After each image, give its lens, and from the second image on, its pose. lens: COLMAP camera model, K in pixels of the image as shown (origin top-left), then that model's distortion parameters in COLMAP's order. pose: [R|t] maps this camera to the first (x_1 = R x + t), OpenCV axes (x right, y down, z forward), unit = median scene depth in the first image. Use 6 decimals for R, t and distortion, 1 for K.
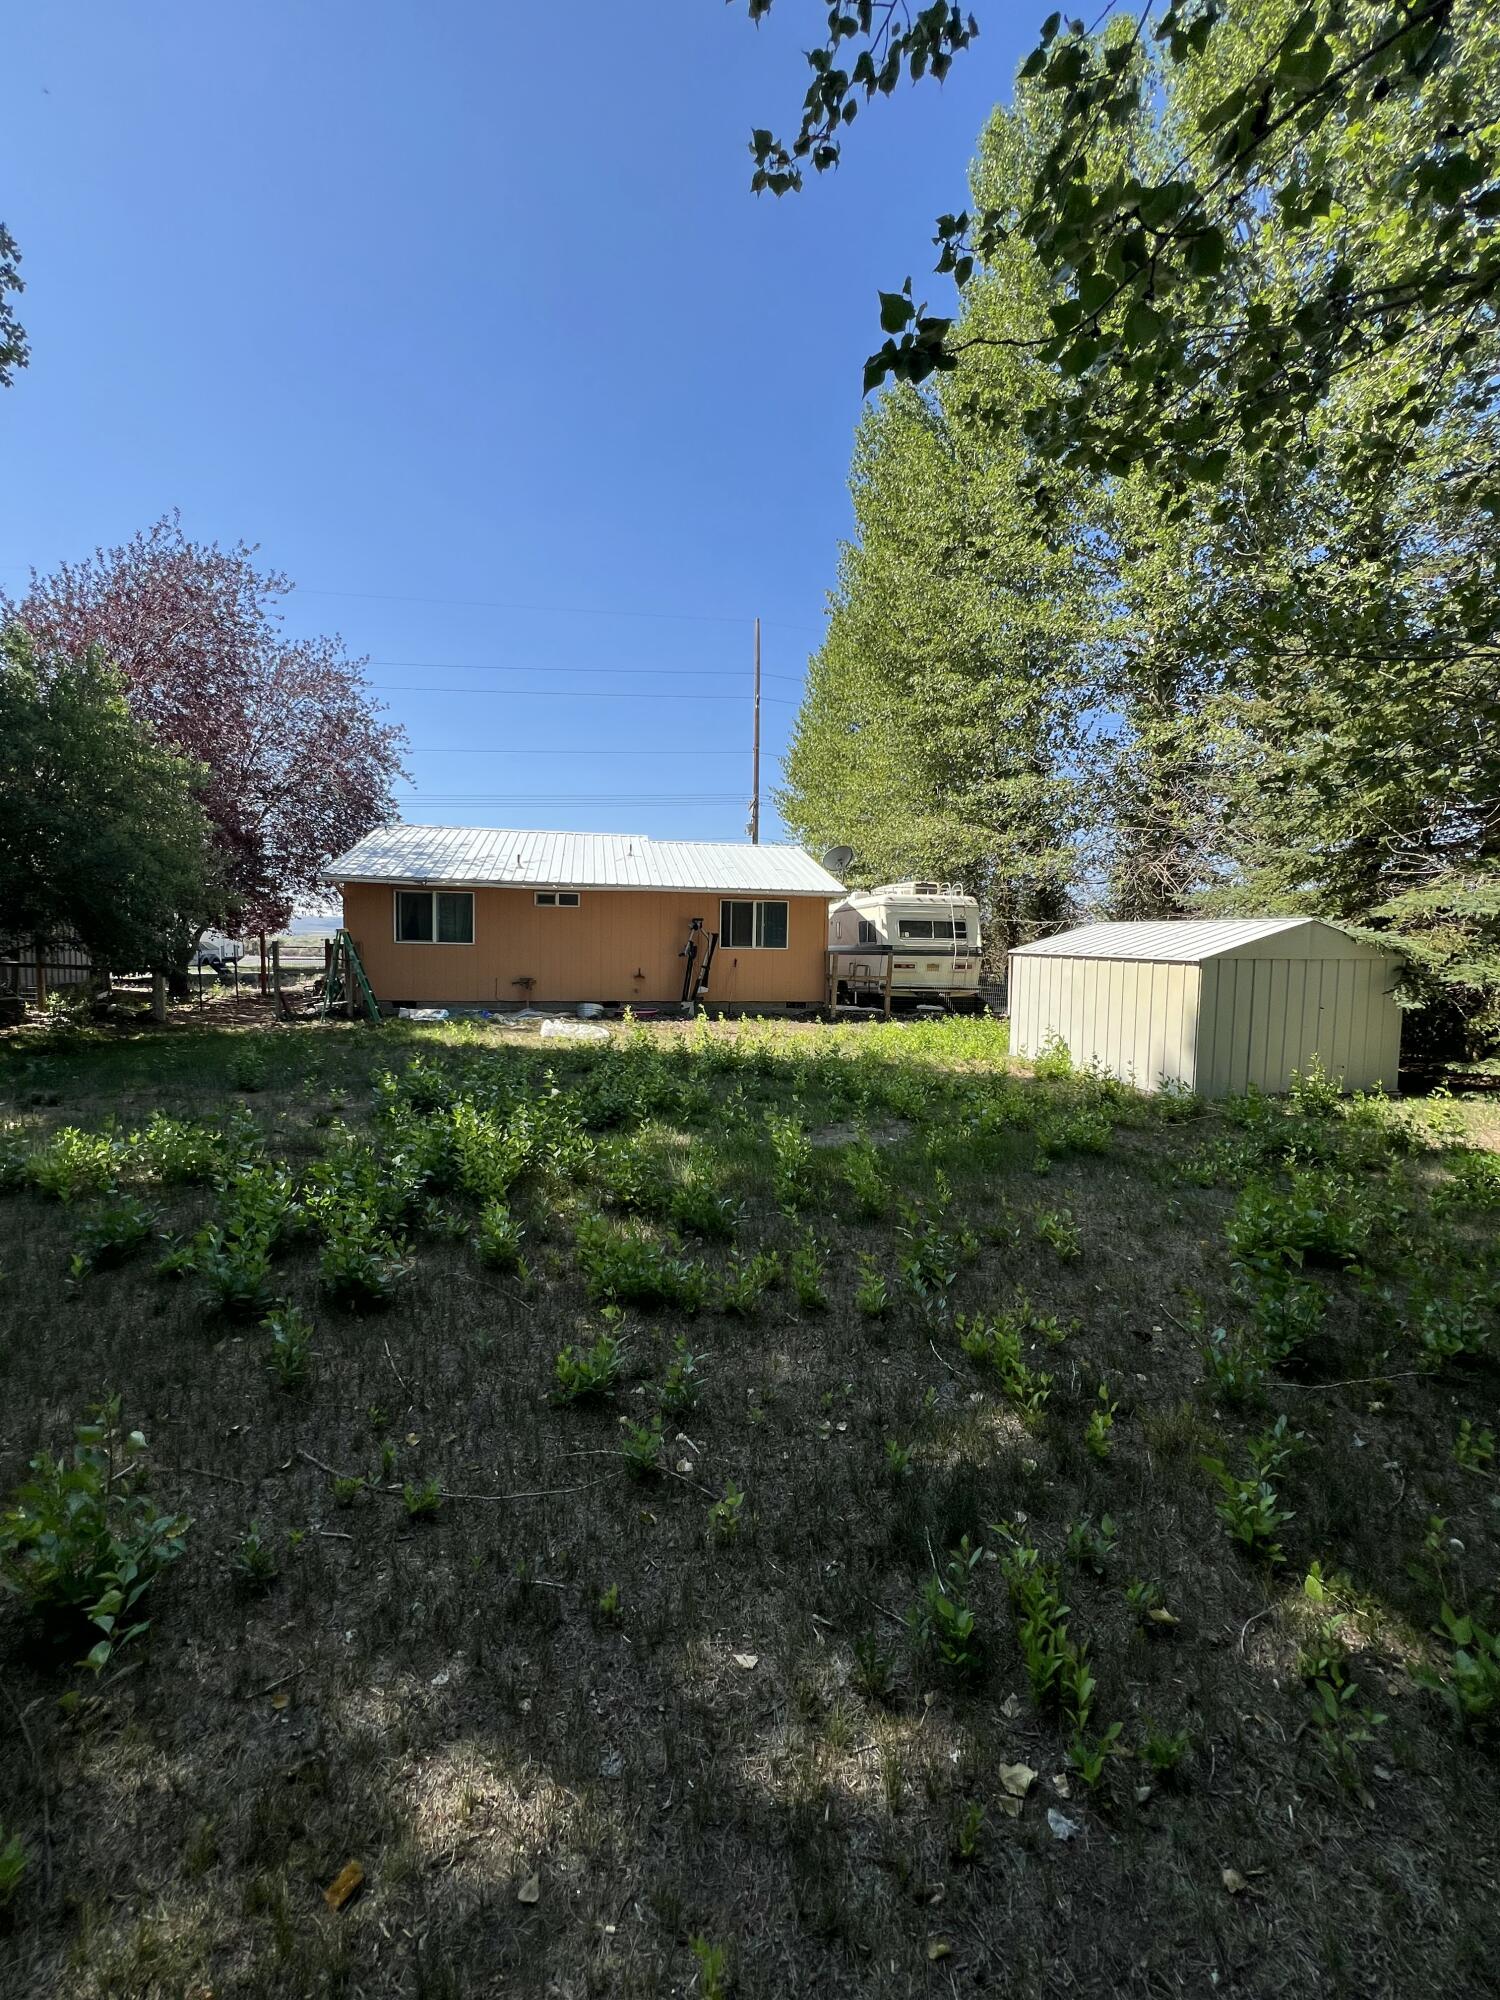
lens RADIAL K [[802.1, 0, 749.3], [0, 802.1, 1008.7], [0, 0, 1]] dist [-0.004382, -0.000236]
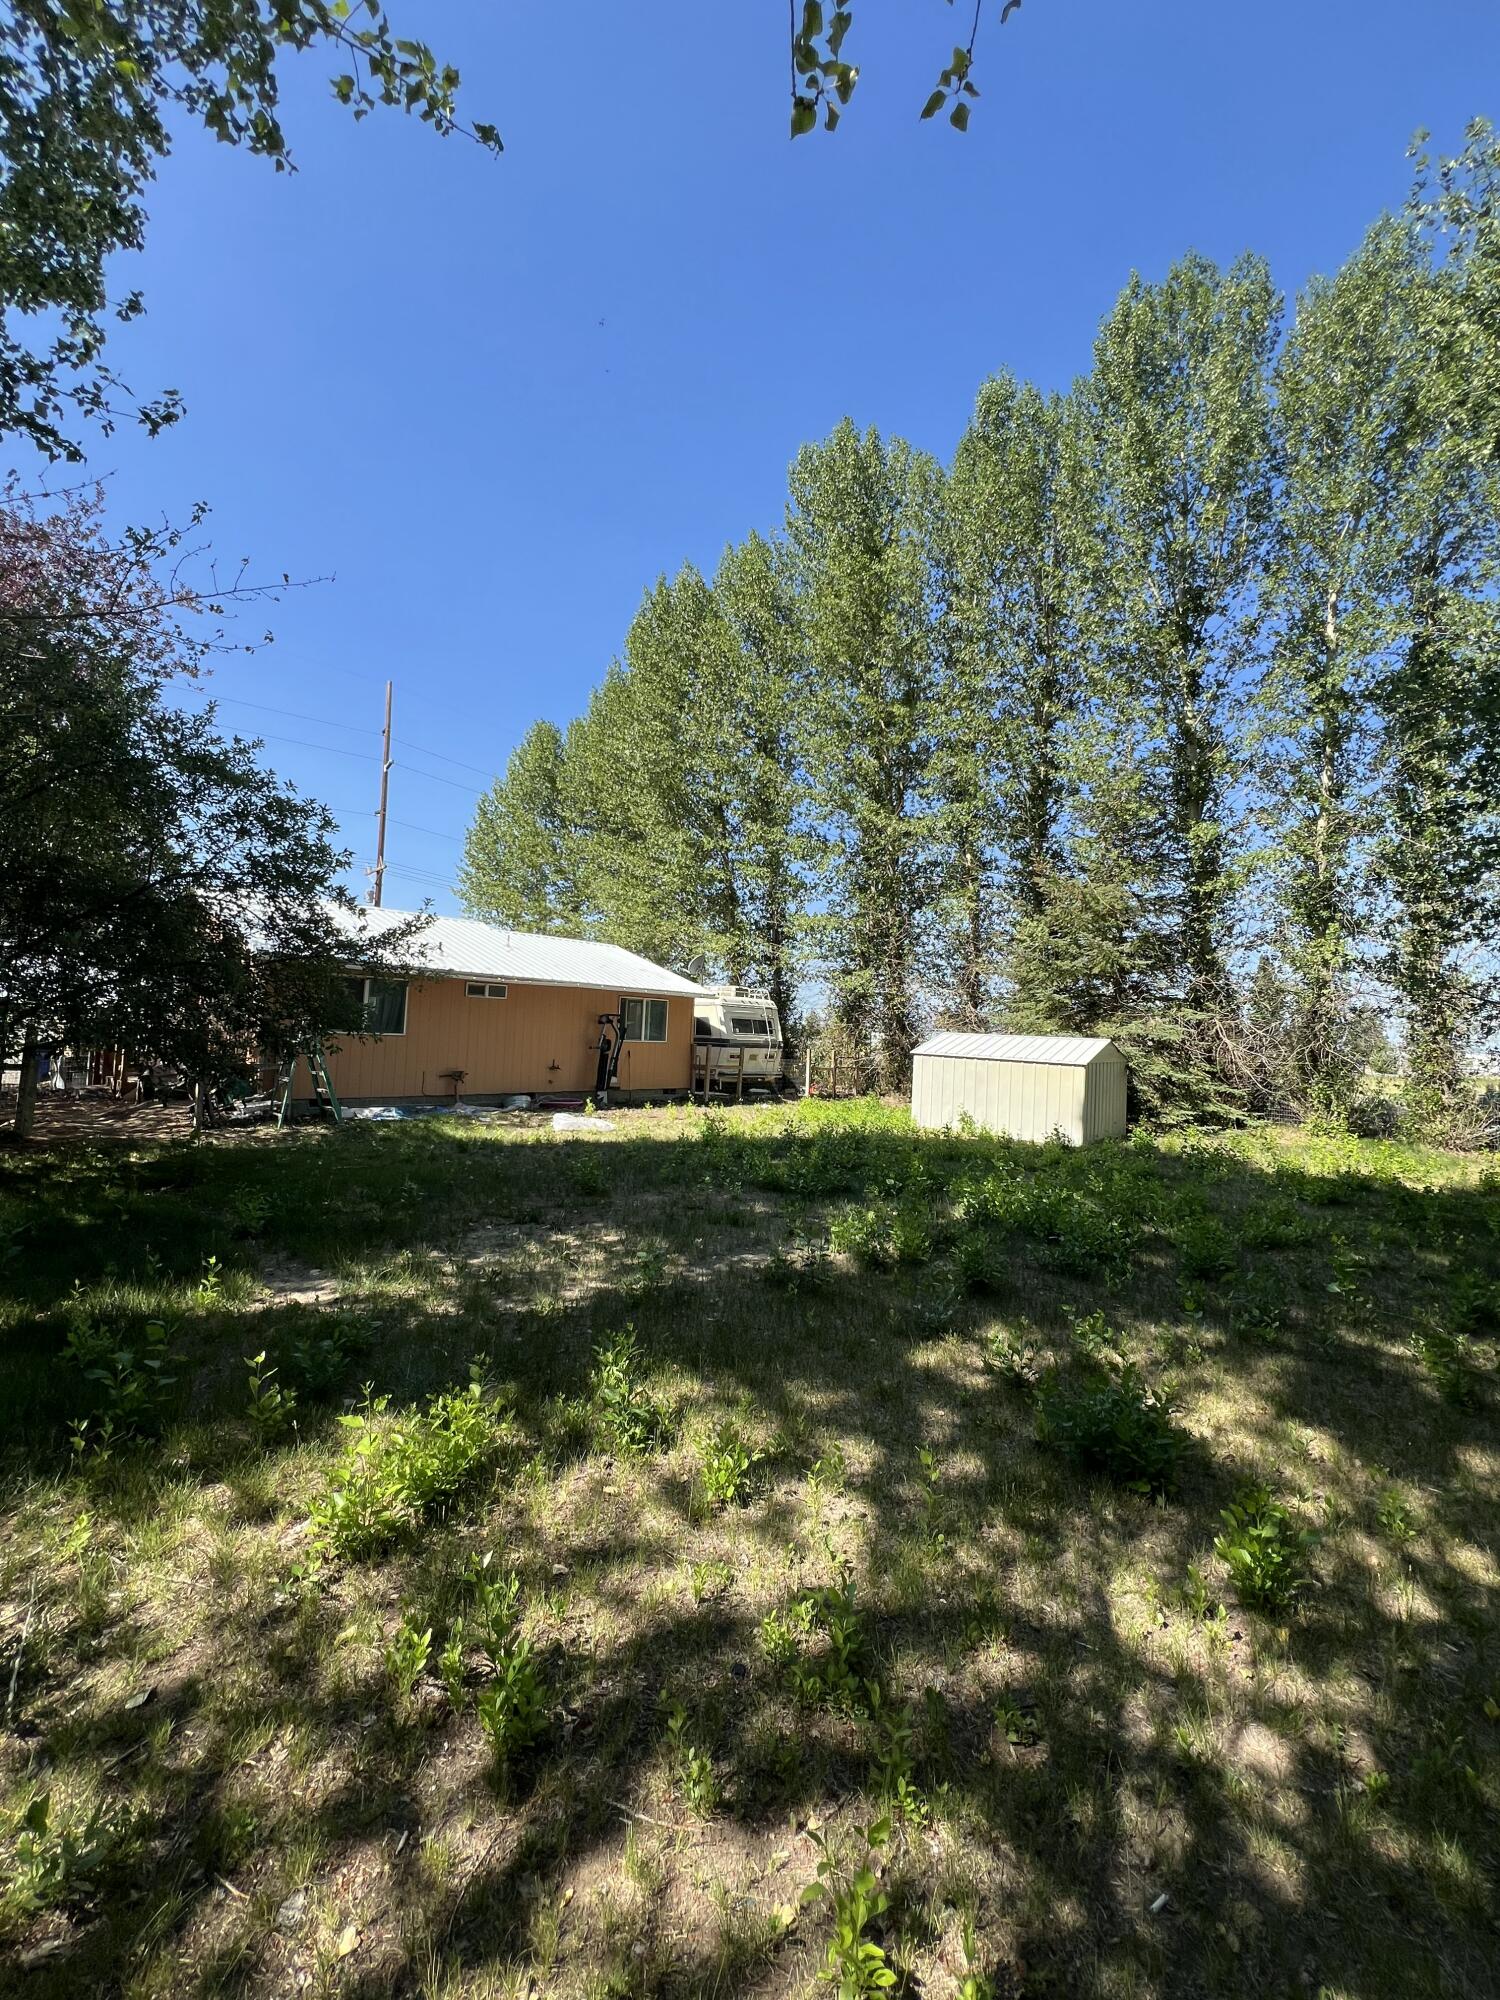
lens RADIAL K [[802.1, 0, 749.6], [0, 802.1, 995.7], [0, 0, 1]] dist [-0.004382, -0.000236]
pose [[0.832589, 0.041956, 0.552300, -0.482294], [0.023492, 0.993555, -0.110891, -0.012319], [-0.553393, 0.105301, 0.826237, 0.004358]]
